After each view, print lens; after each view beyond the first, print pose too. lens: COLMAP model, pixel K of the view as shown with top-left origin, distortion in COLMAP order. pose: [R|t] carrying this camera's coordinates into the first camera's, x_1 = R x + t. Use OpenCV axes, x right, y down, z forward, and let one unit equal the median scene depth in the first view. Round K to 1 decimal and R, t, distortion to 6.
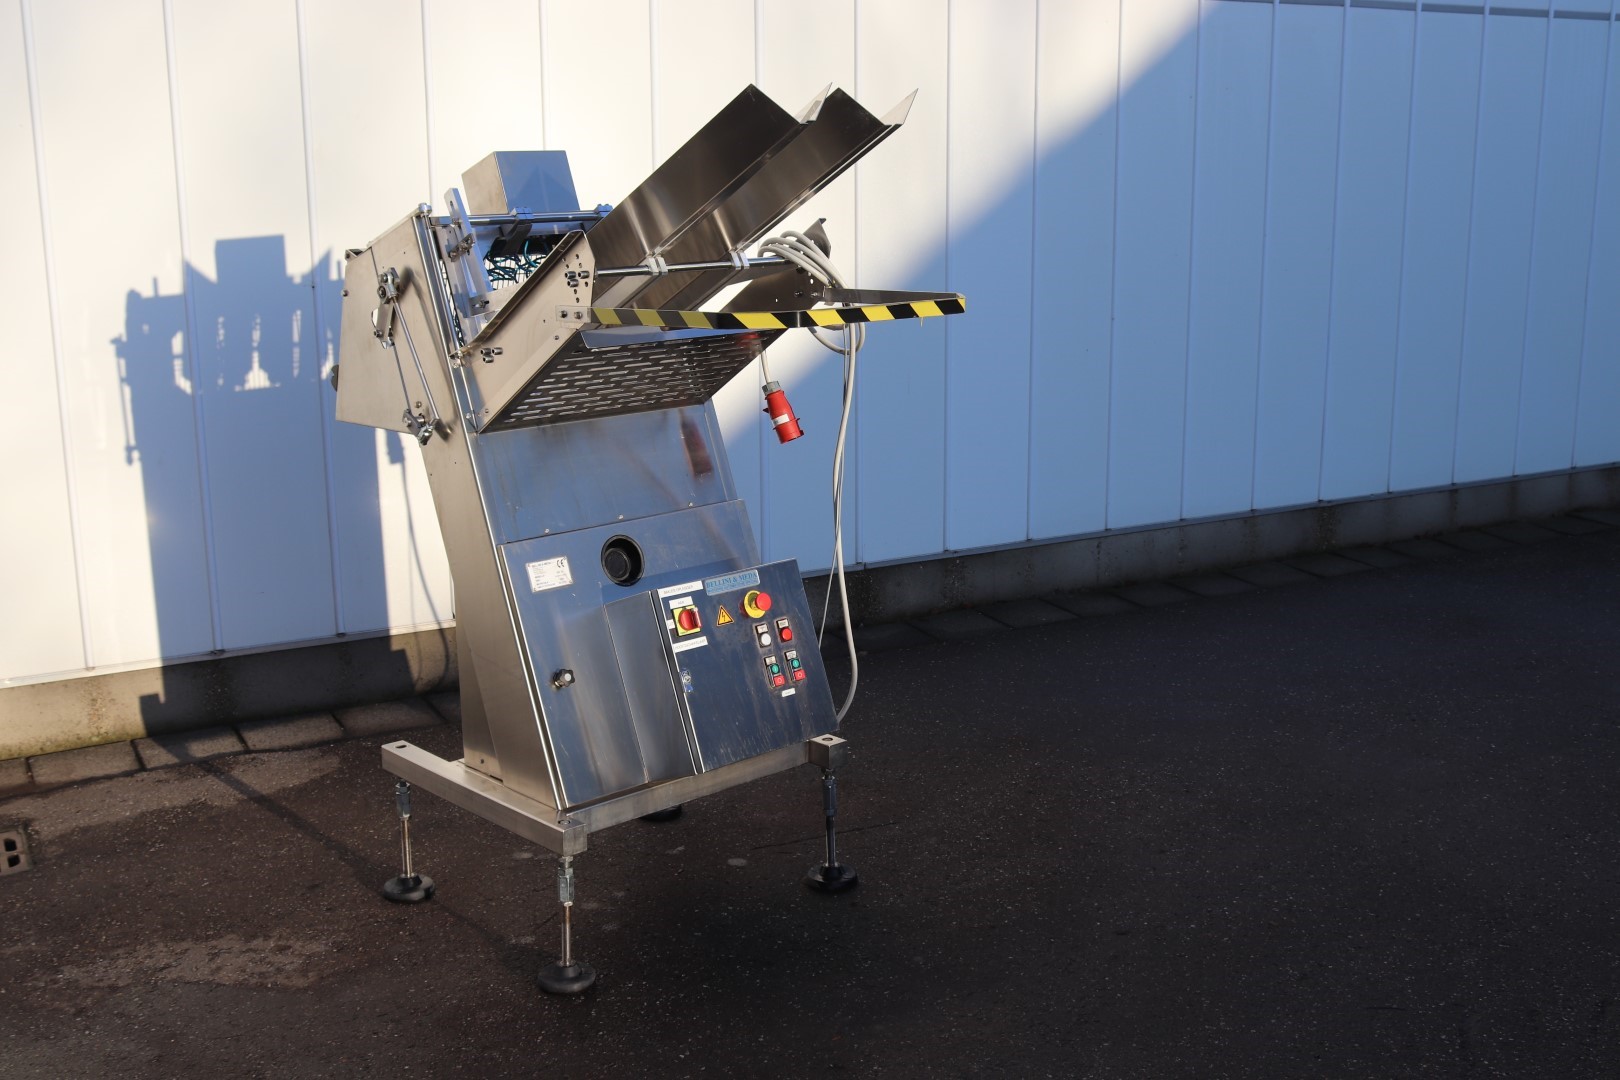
lens RADIAL K [[1846.4, 0, 809.4], [0, 1846.4, 531.8], [0, 0, 1]] dist [-0.023088, 0.000000]
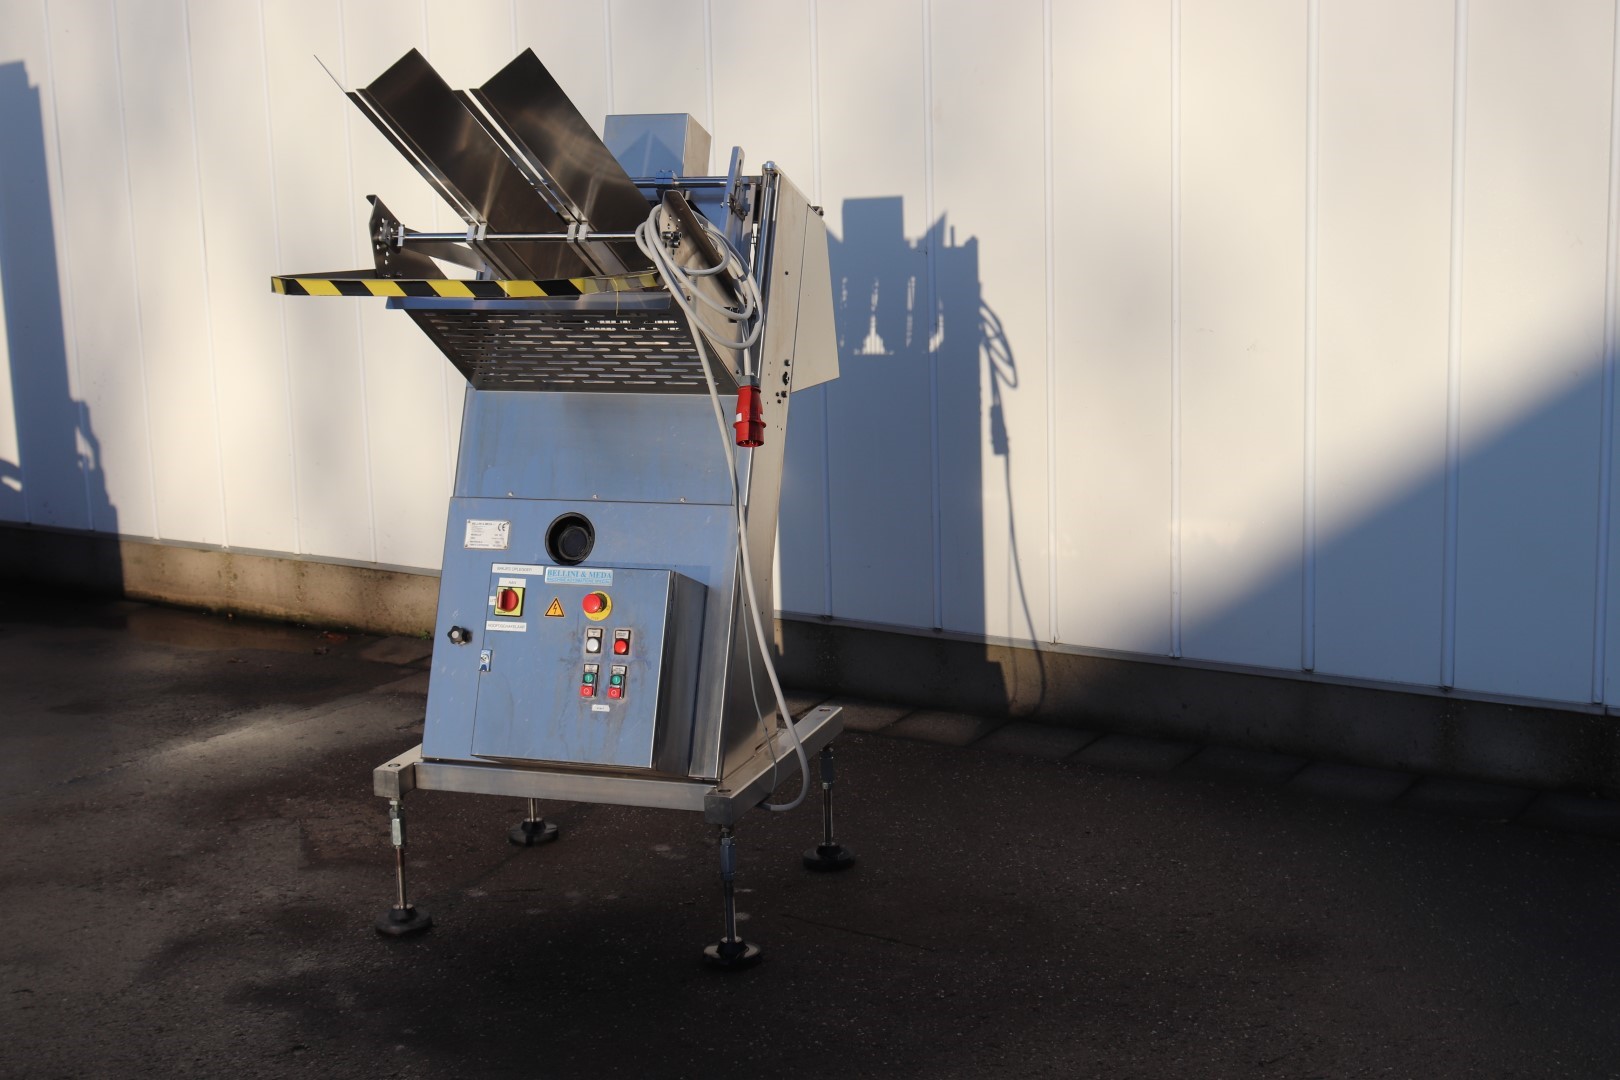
lens RADIAL K [[2364.5, 0, 809.6], [0, 2364.5, 547.2], [0, 0, 1]] dist [0.028448, 0.000000]
pose [[0.481629, 0.160616, -0.861531, 0.763095], [-0.168699, 0.981668, 0.088704, -0.082781], [0.859985, 0.102618, 0.499895, 0.364063]]
